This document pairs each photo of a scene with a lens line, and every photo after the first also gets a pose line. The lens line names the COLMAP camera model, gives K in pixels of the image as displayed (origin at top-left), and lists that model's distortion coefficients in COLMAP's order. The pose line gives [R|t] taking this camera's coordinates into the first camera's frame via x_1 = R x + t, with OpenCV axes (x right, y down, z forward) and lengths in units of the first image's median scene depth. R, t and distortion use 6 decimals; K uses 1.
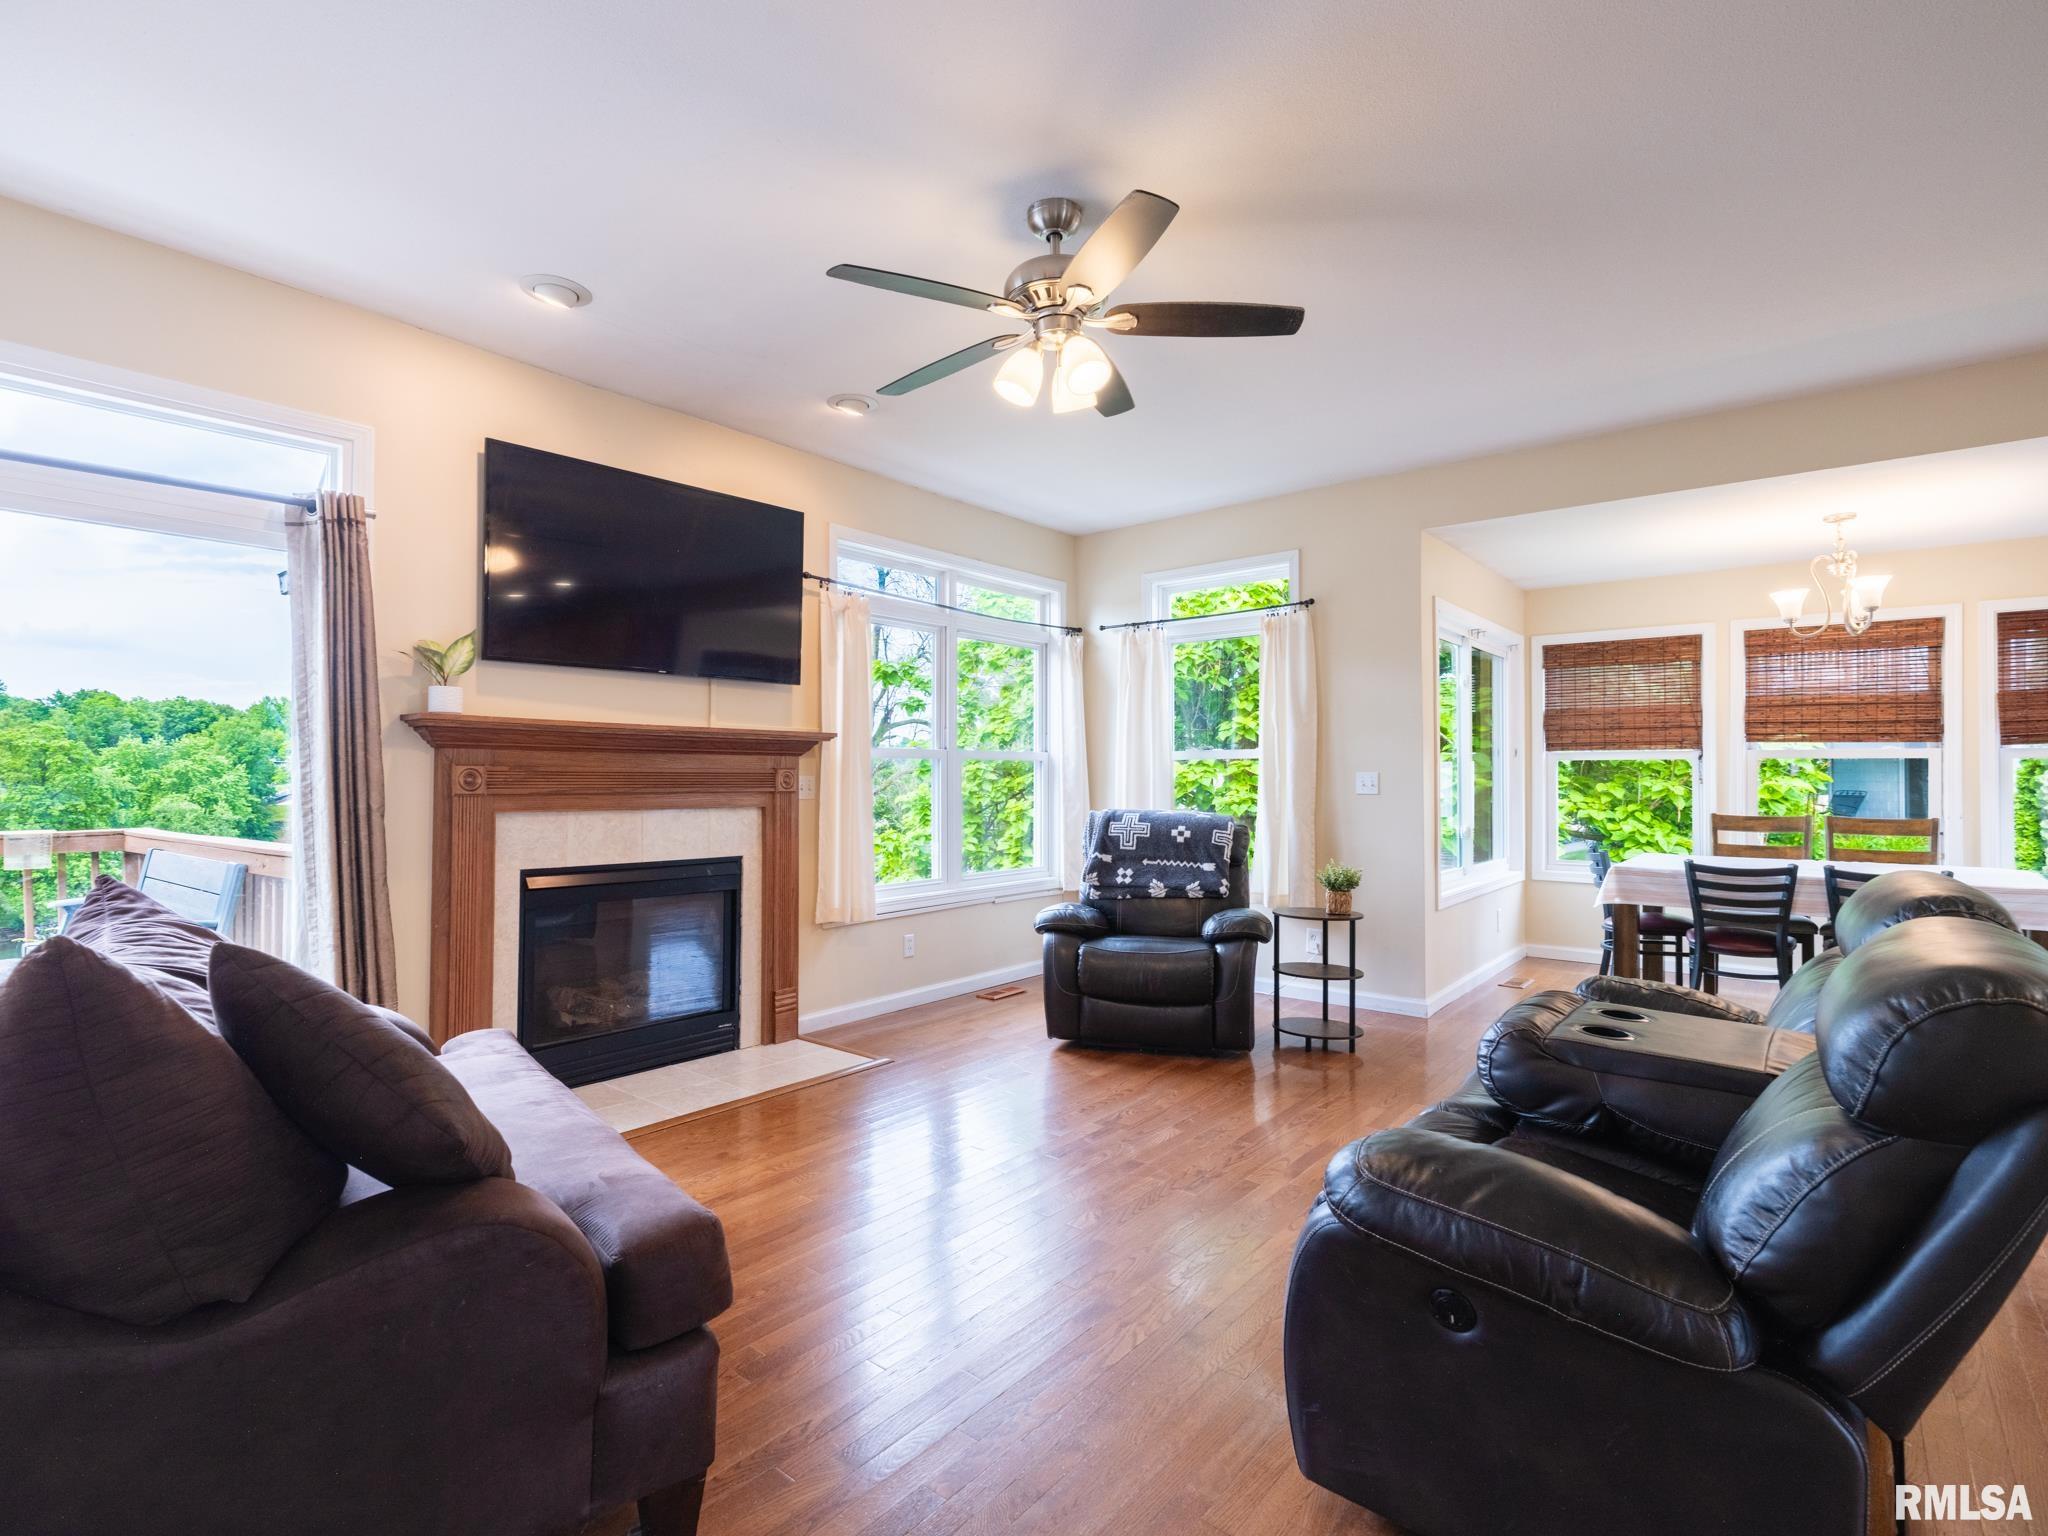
lens RADIAL K [[992.7, 0, 1013.5], [0, 992.7, 761.2], [0, 0, 1]] dist [-0.000169, 0.000048]
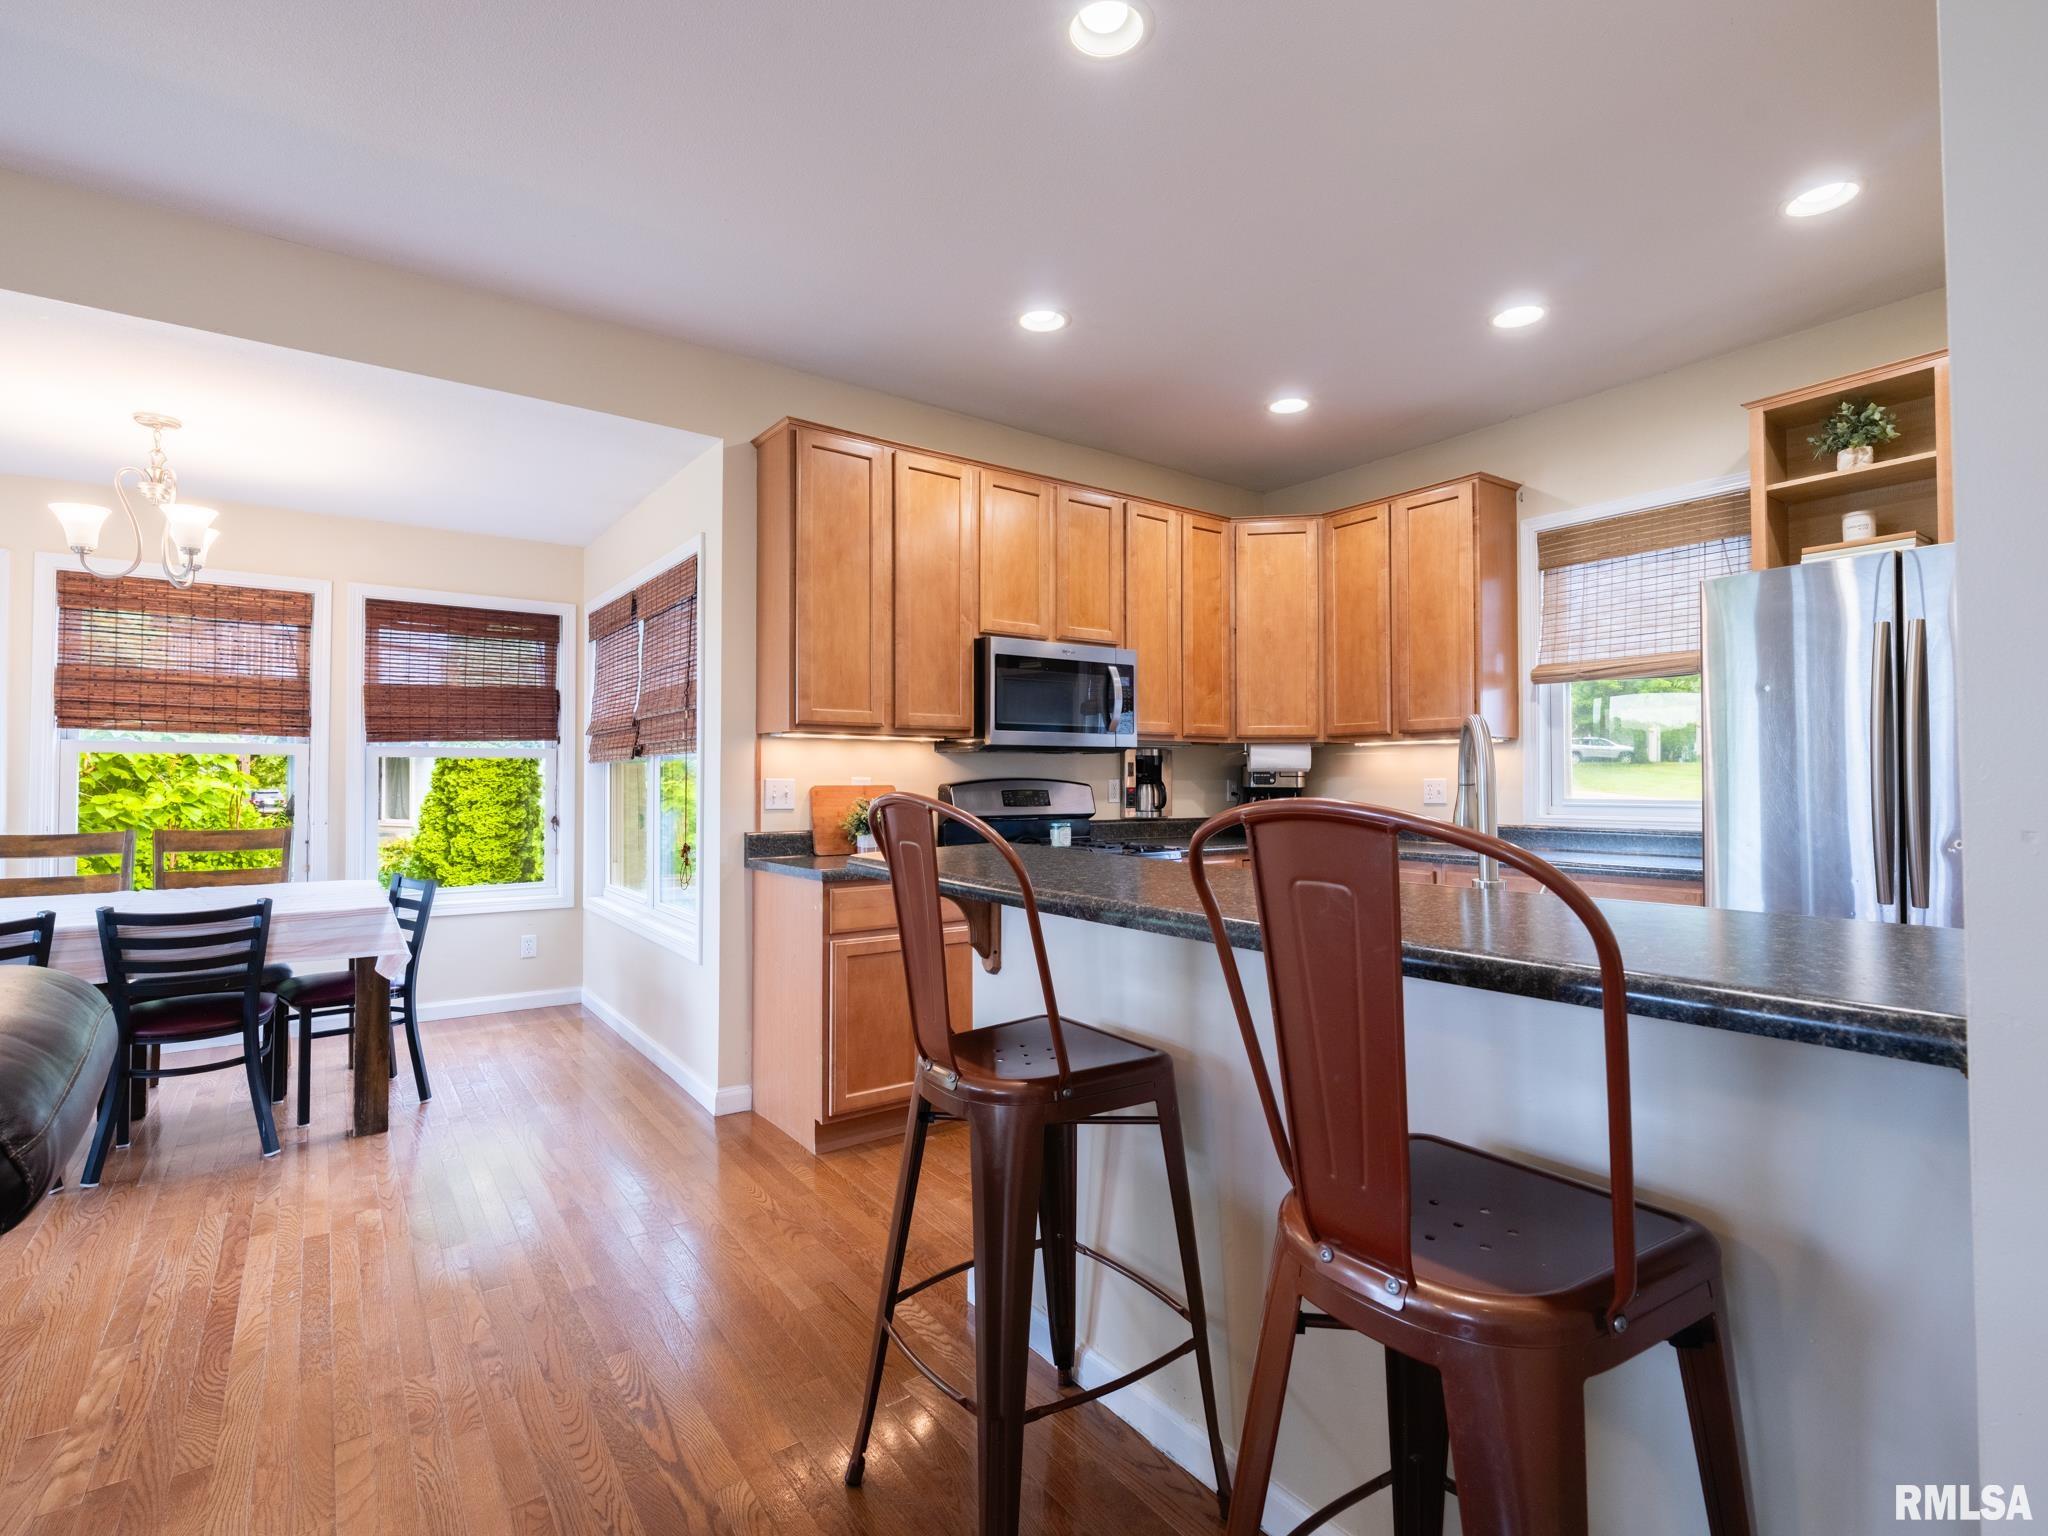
lens RADIAL K [[979.7, 0, 1024.0], [0, 979.7, 763.5], [0, 0, 1]] dist [-0.002768, 0.000350]
pose [[0.251974, 0.011749, 0.967663, 0.301711], [-0.013545, 0.999871, -0.008613, 0.003303], [-0.967639, -0.010937, 0.252100, 0.202297]]
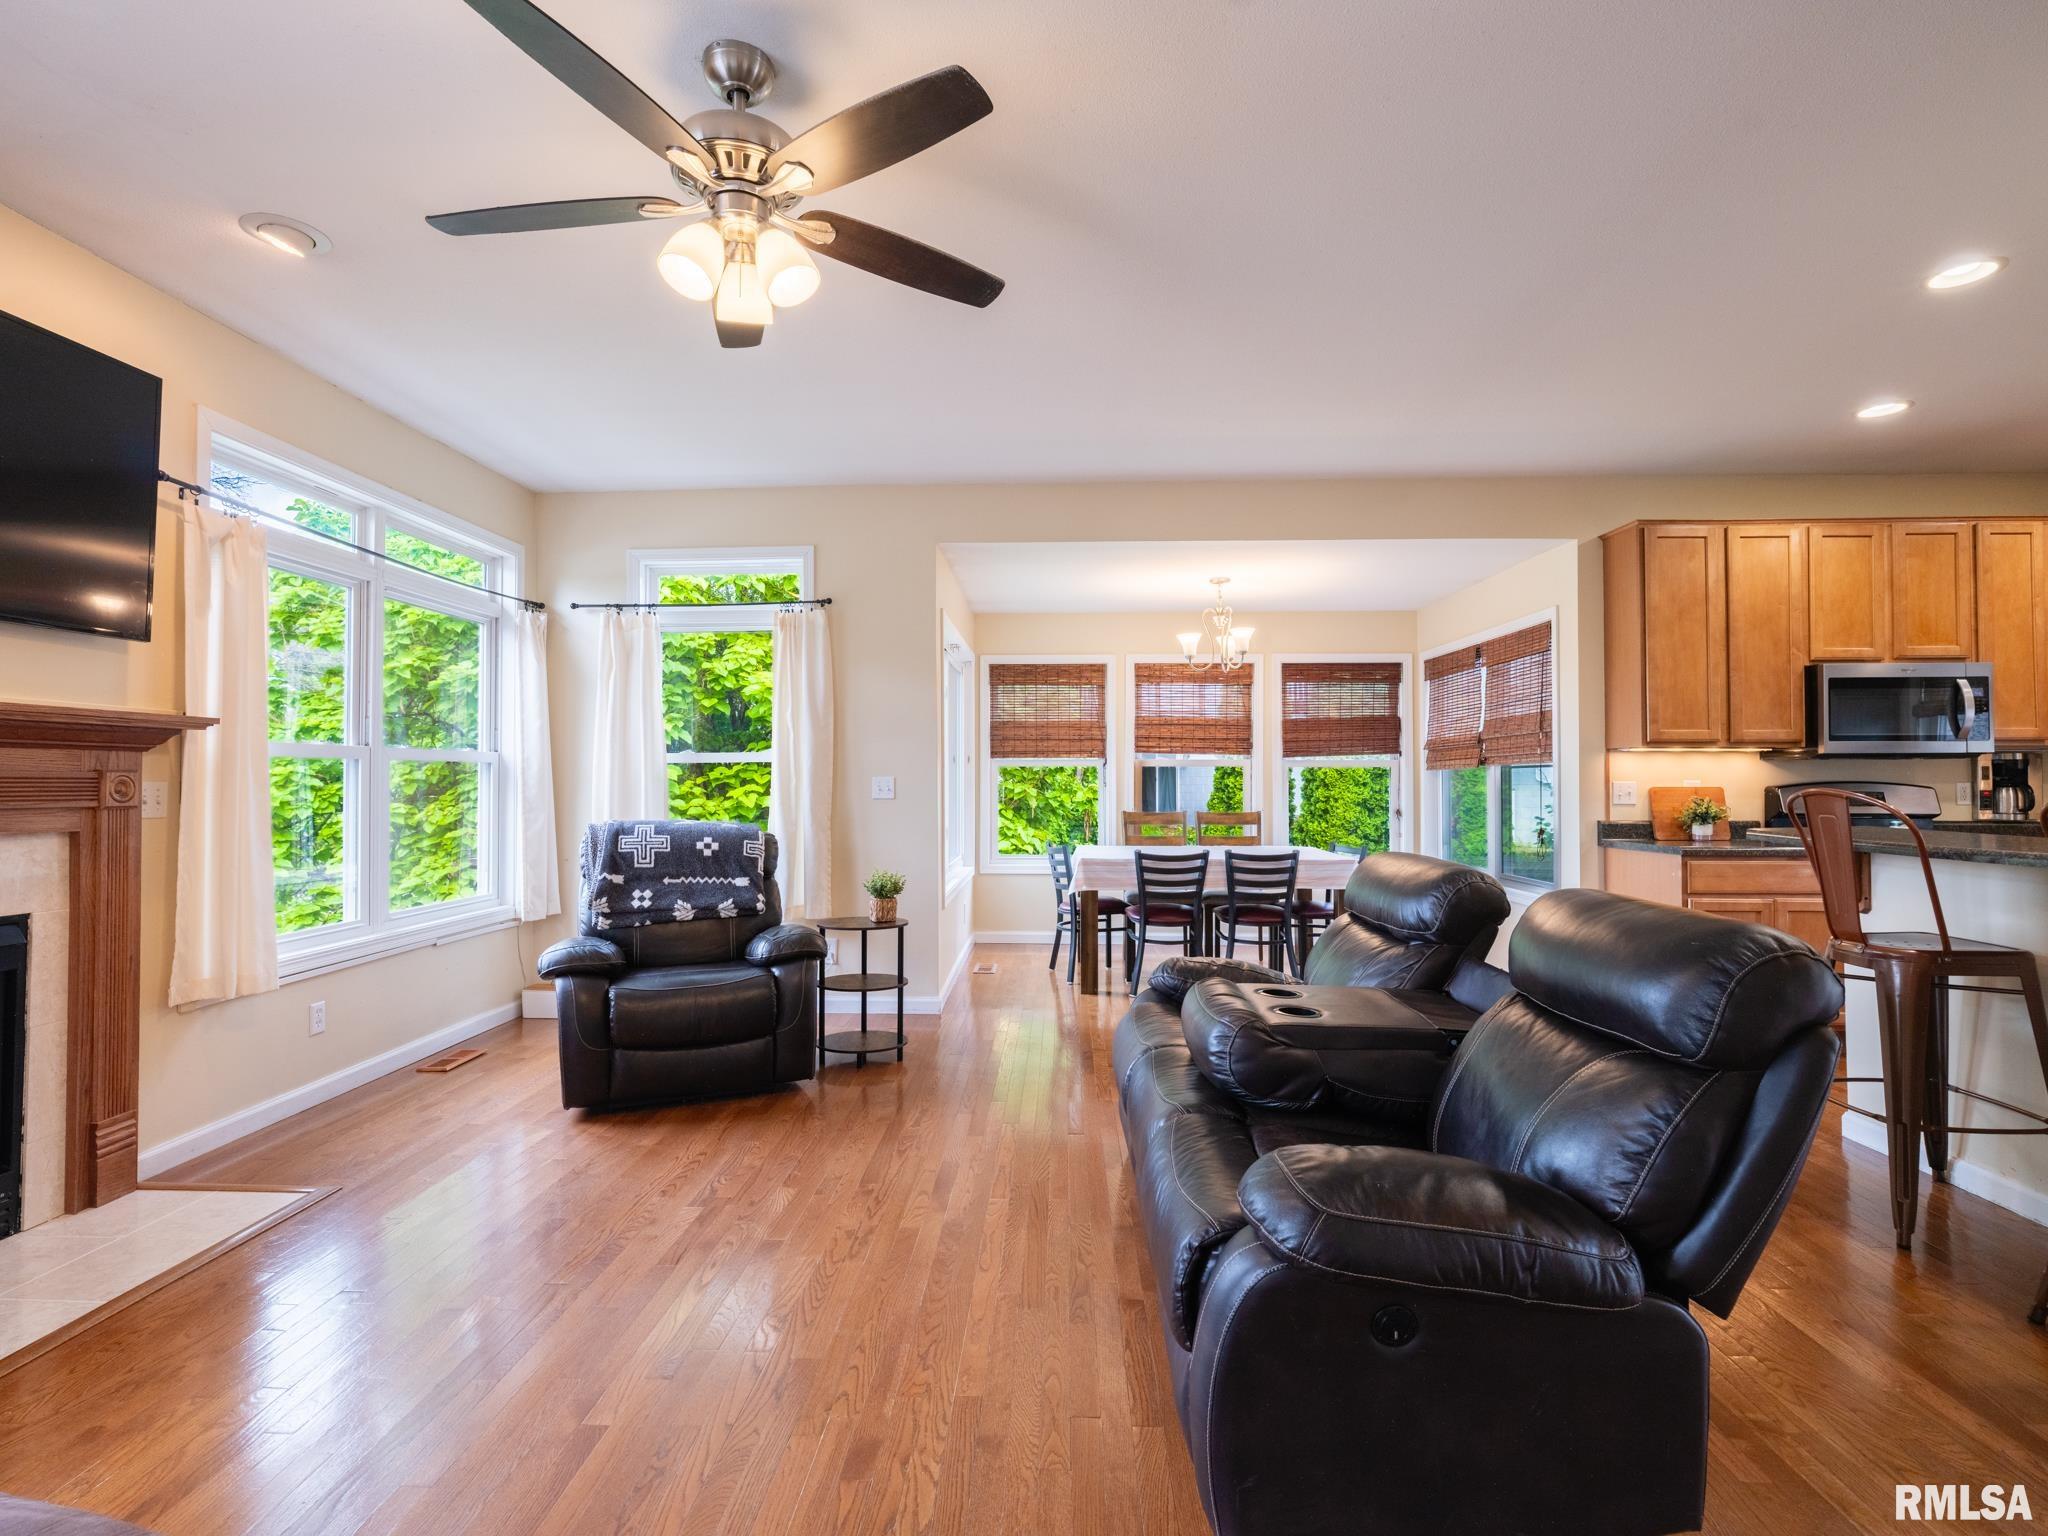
lens RADIAL K [[972.2, 0, 1020.3], [0, 972.2, 763.6], [0, 0, 1]] dist [-0.002735, 0.000350]
pose [[0.797722, 0.008732, 0.602962, -0.138077], [-0.007119, 0.999962, -0.005063, 0.001816], [-0.602983, -0.000254, 0.797754, 0.145758]]
